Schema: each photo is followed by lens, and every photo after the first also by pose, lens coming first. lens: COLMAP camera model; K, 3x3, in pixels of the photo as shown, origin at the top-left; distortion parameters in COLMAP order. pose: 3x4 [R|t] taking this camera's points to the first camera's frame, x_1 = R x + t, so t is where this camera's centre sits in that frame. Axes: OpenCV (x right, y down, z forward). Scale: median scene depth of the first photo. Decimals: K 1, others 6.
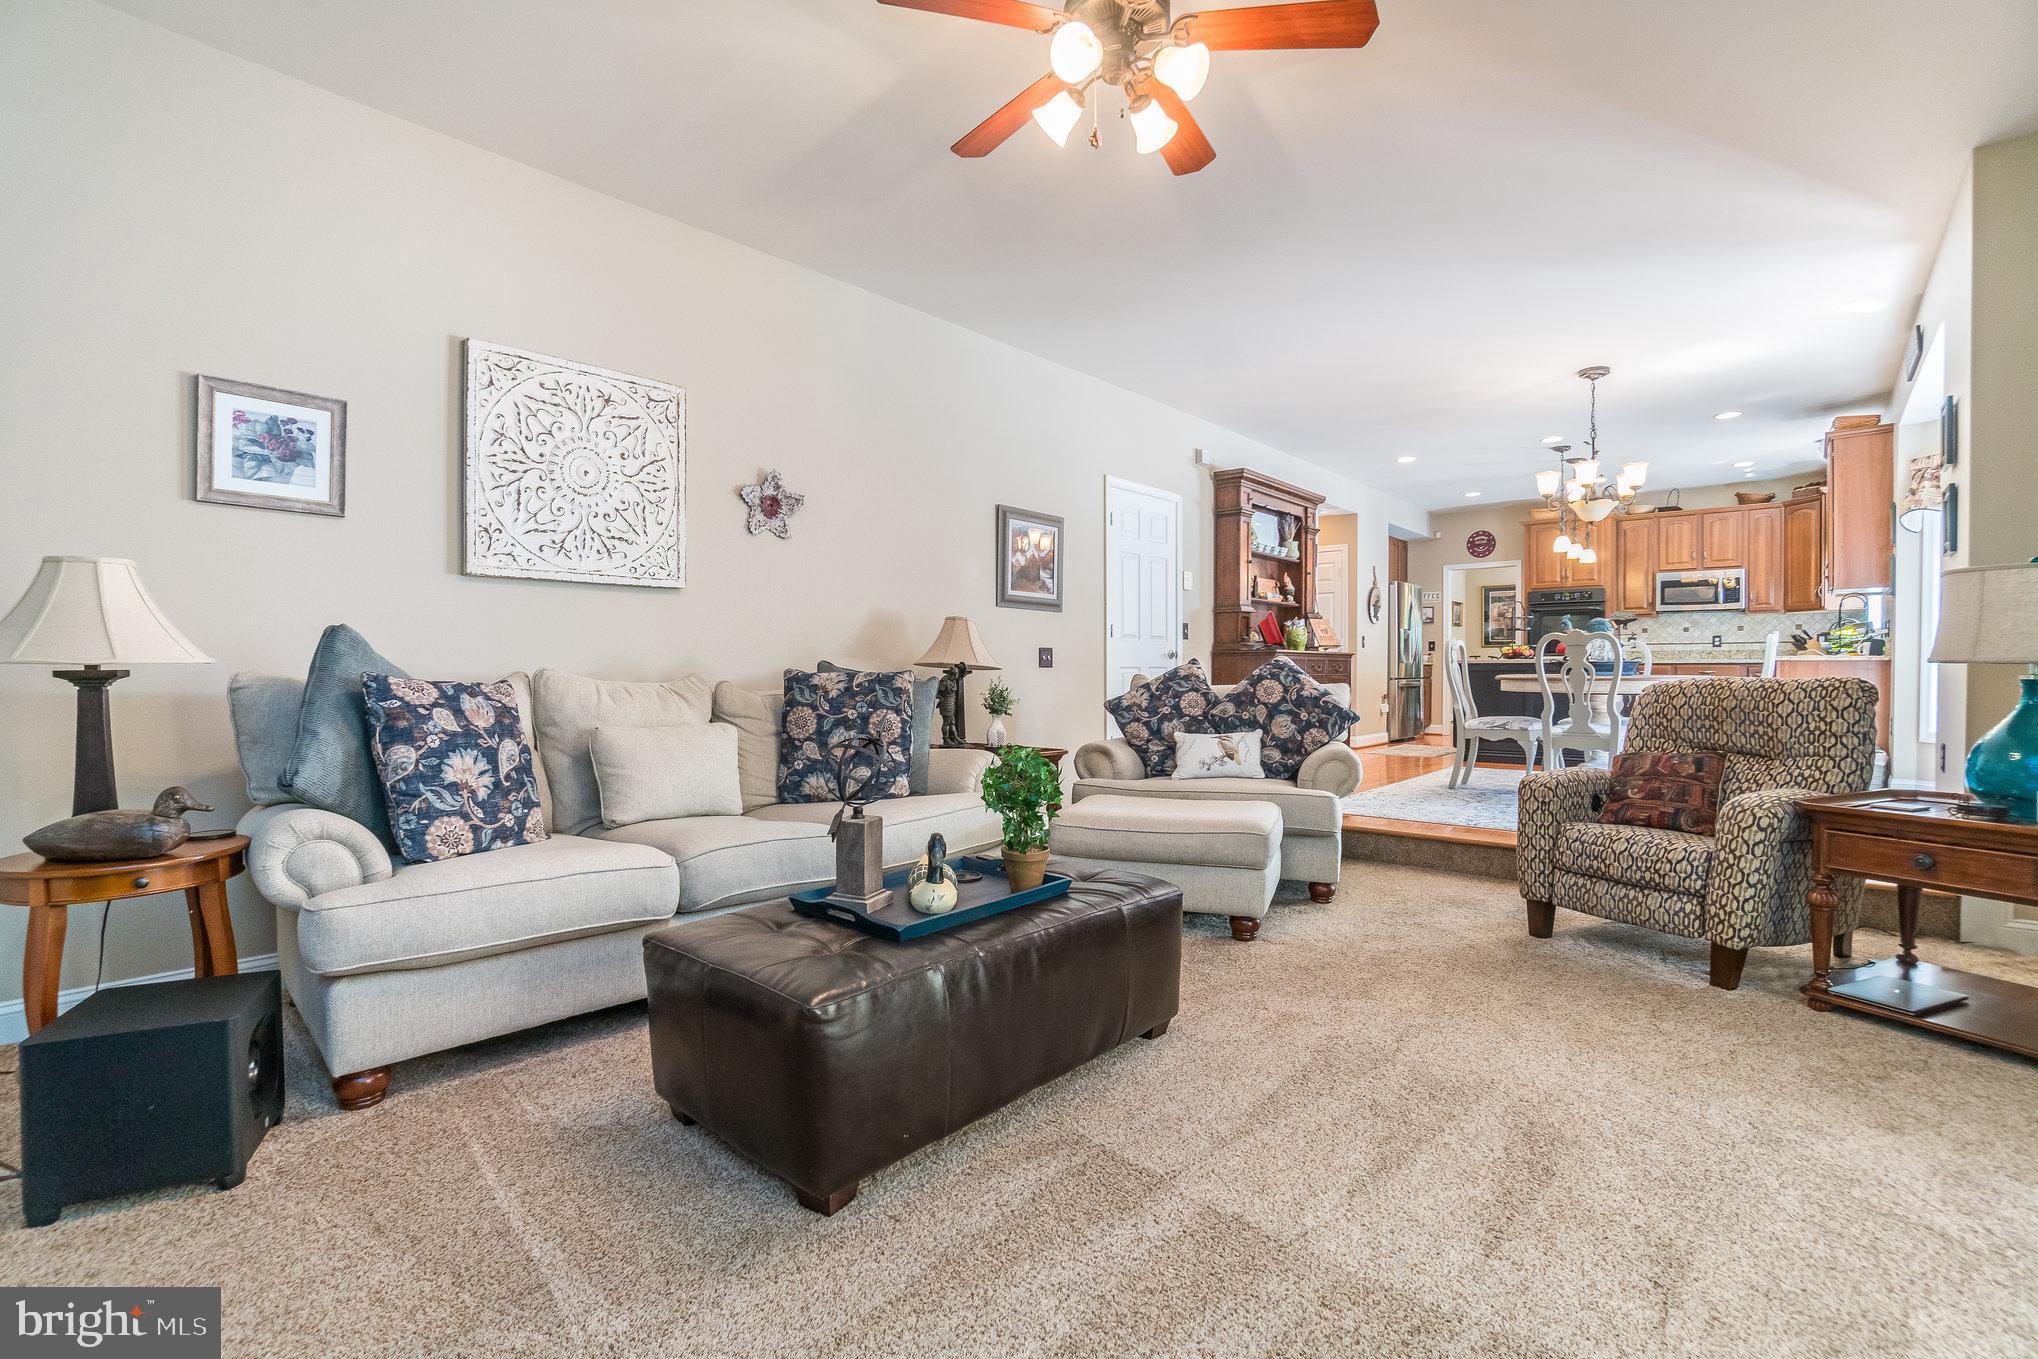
lens RADIAL K [[908.5, 0, 983.1], [0, 908.5, 686.5], [0, 0, 1]] dist [-0.051947, 0.017635]
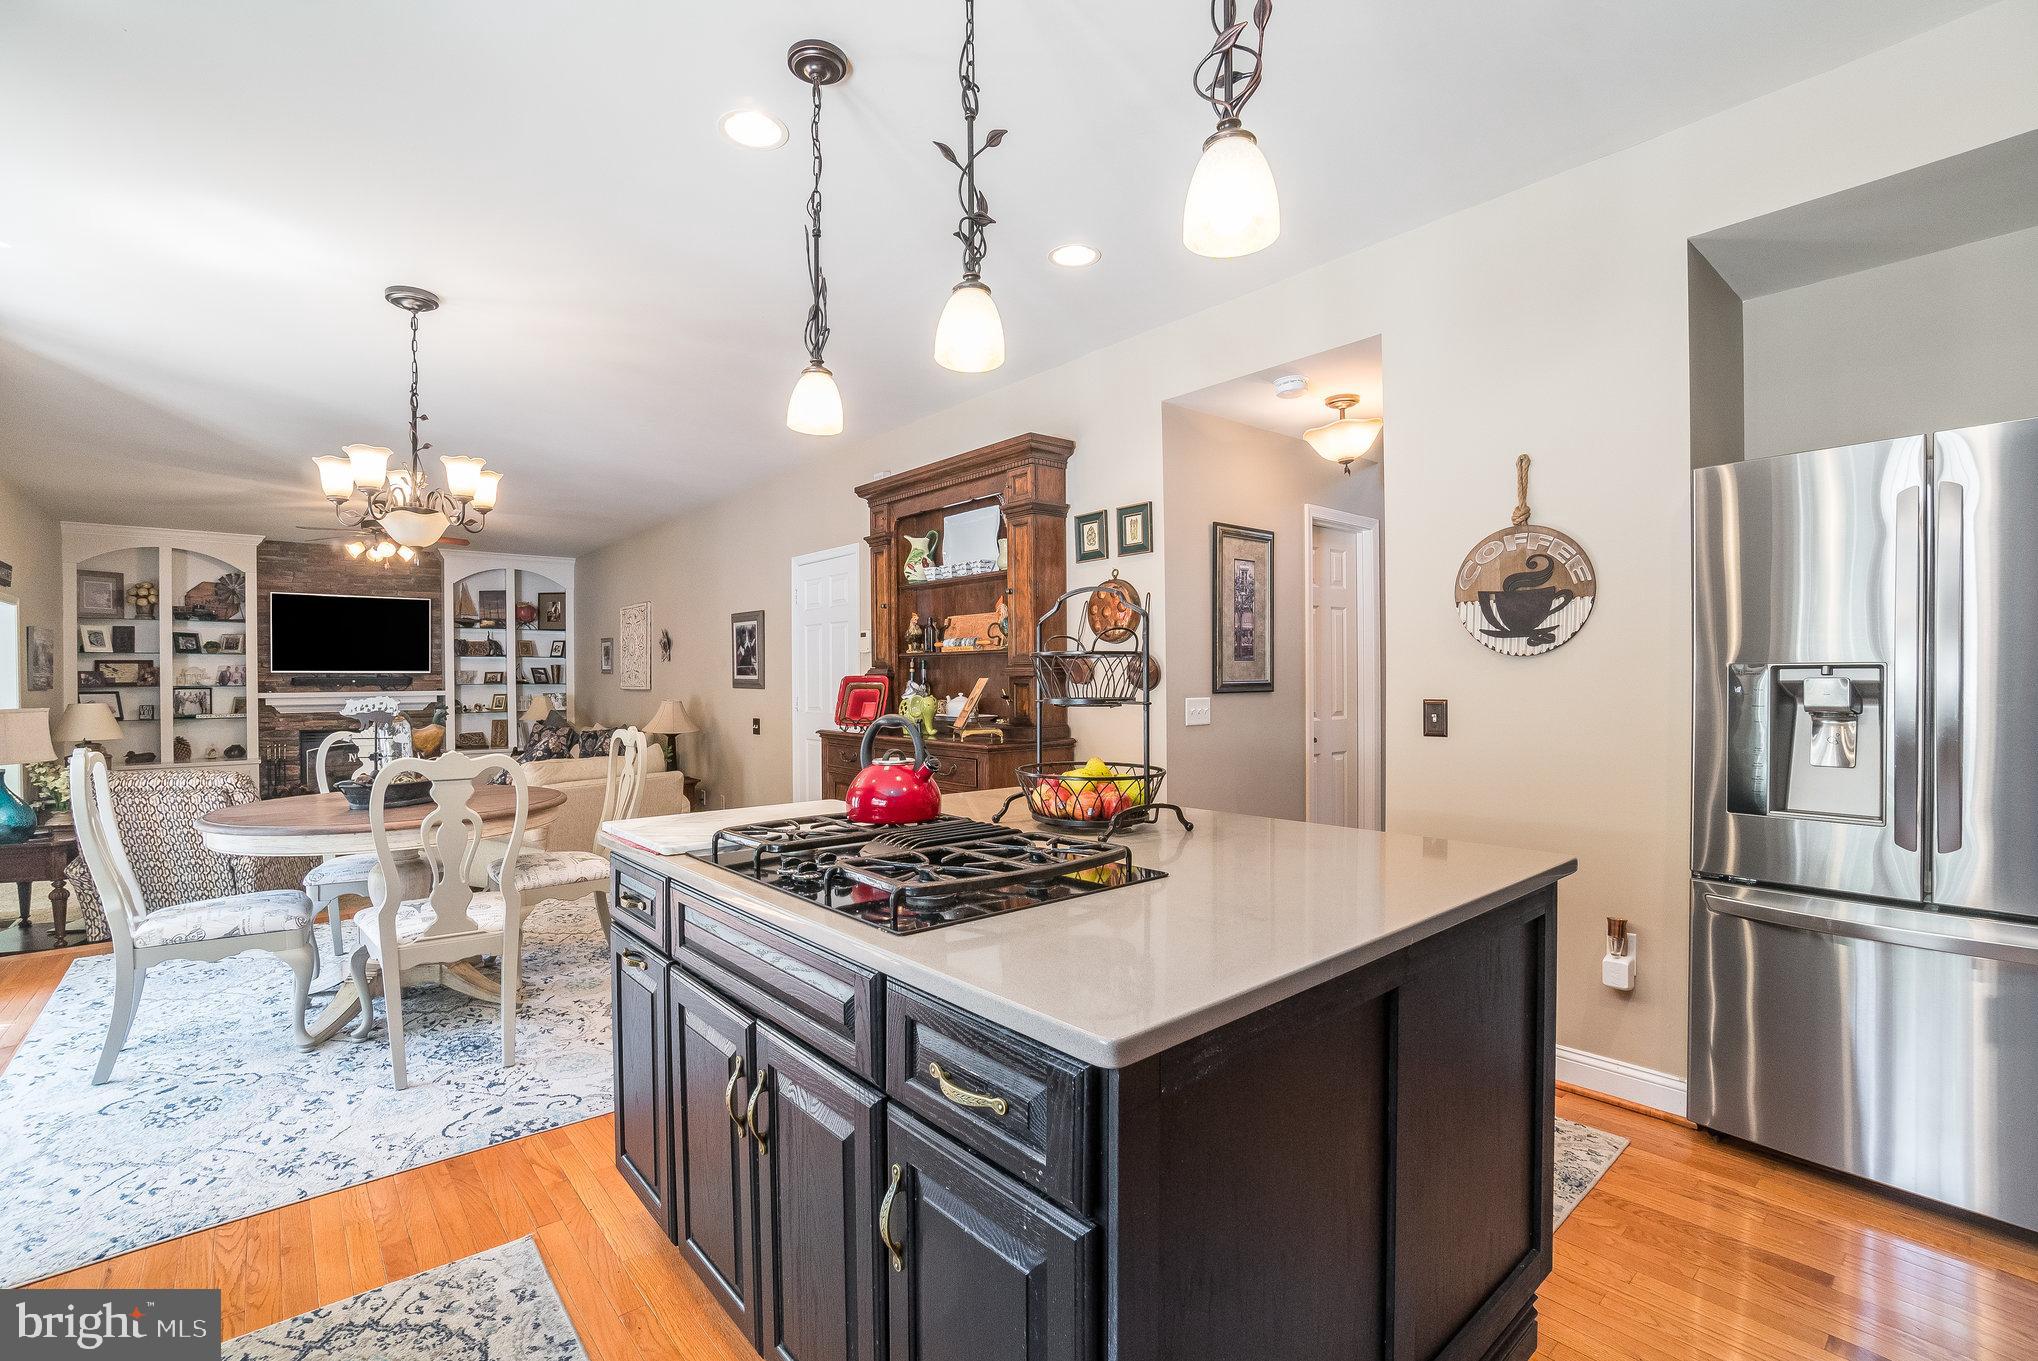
lens RADIAL K [[908.5, 0, 1001.7], [0, 908.5, 685.4], [0, 0, 1]] dist [-0.051947, 0.017635]
pose [[-0.114975, 0.008409, -0.993333, 2.075627], [-0.016543, 0.999809, 0.010379, -0.177887], [0.993231, 0.017626, -0.114814, 2.423642]]
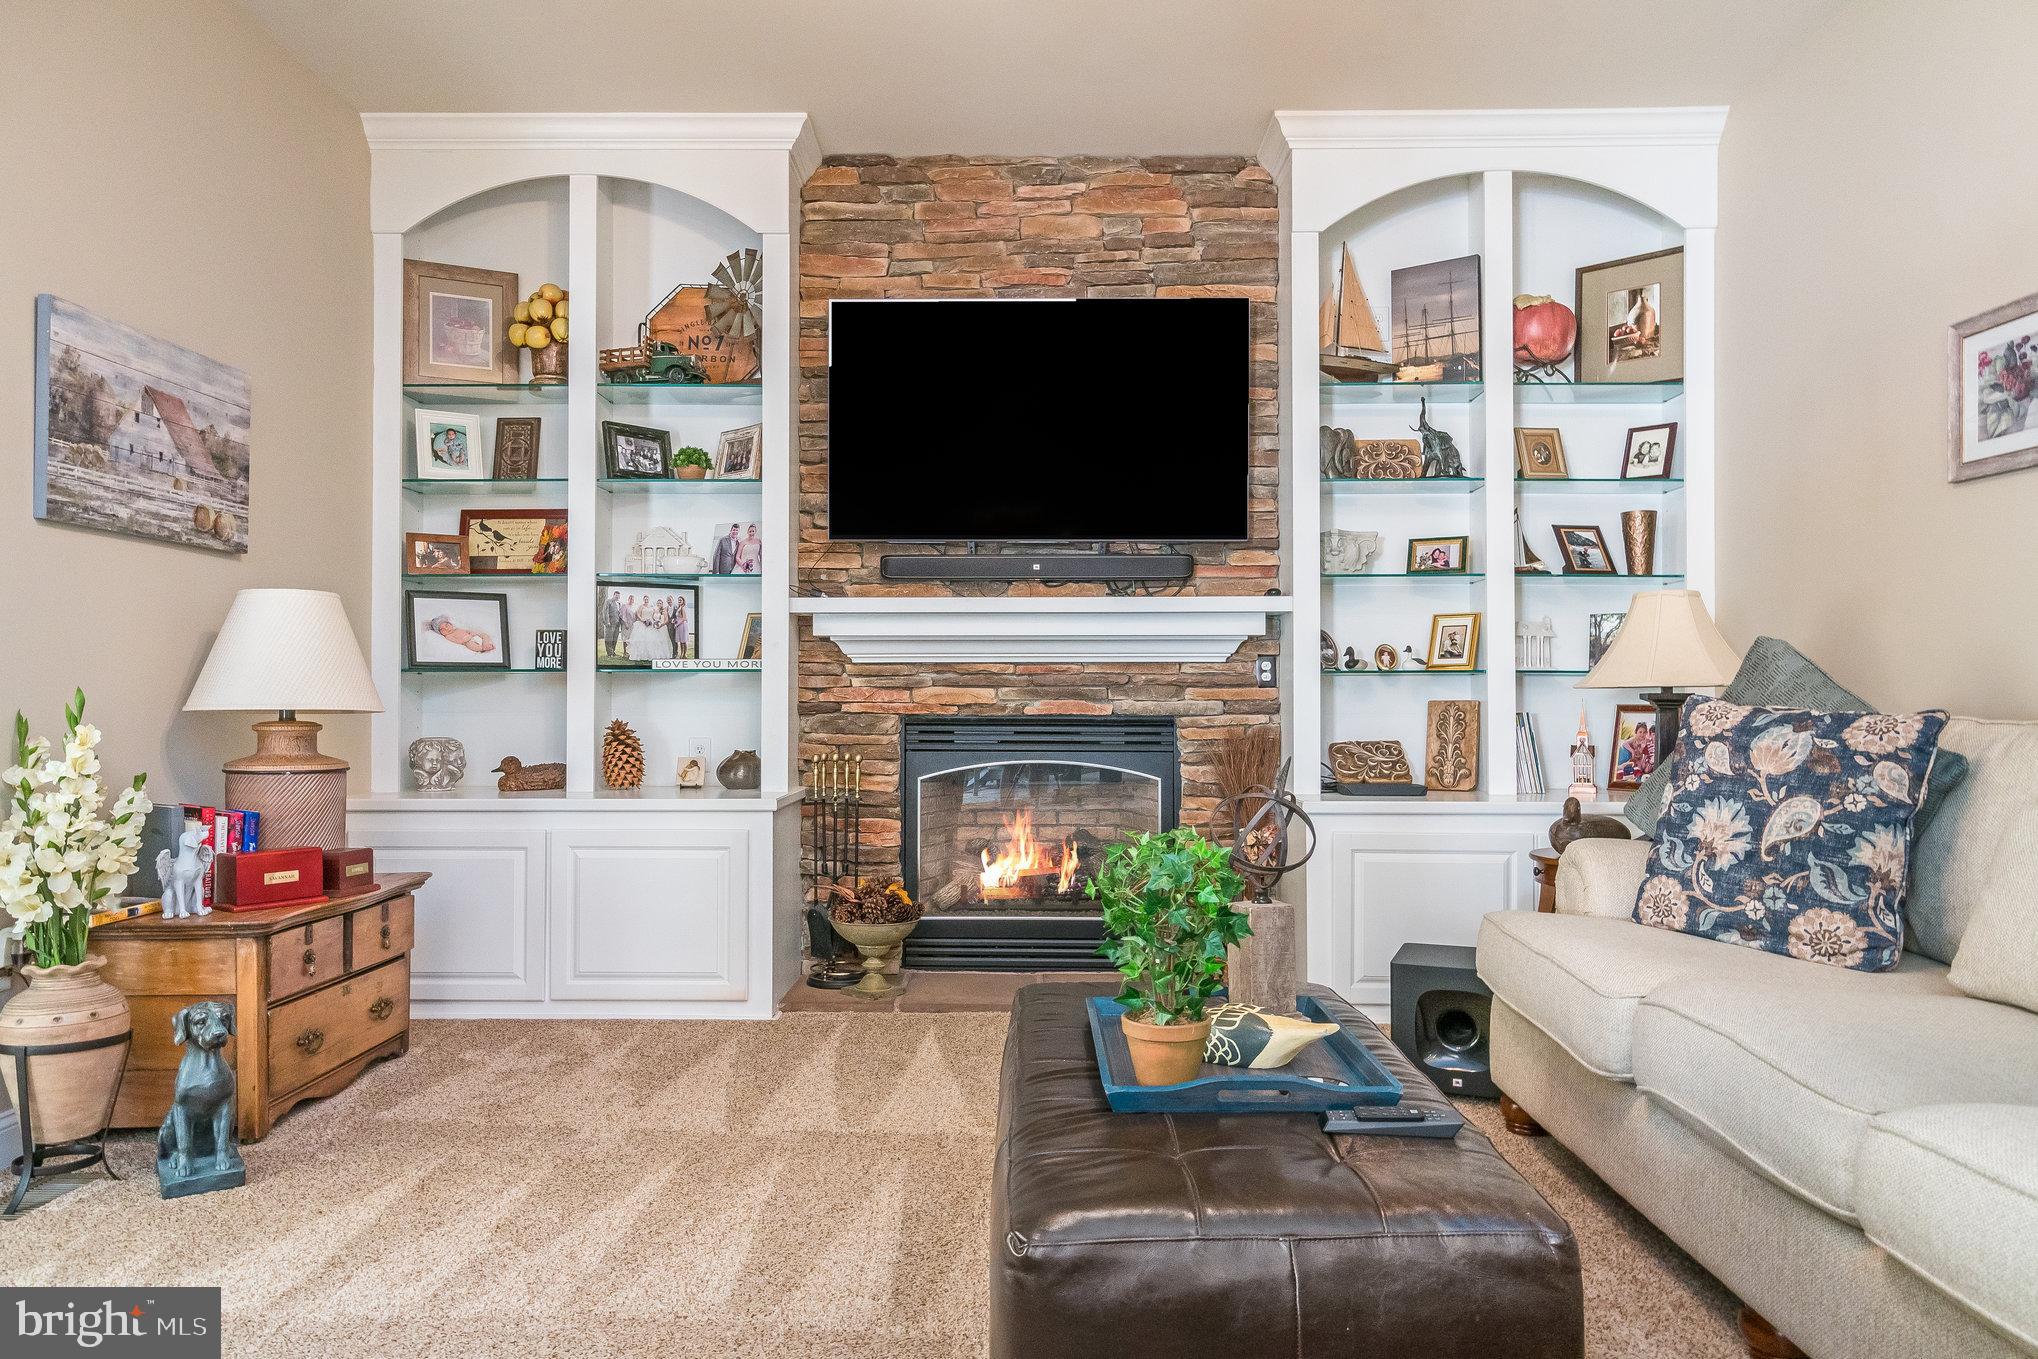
lens RADIAL K [[1367.1, 0, 1012.6], [0, 1367.1, 683.9], [0, 0, 1]] dist [0.015865, 0.000128]
pose [[-0.739390, -0.007302, -0.673237, 0.466496], [-0.016084, 0.999847, 0.006820, -0.017654], [0.673085, 0.015871, -0.739395, 1.071203]]
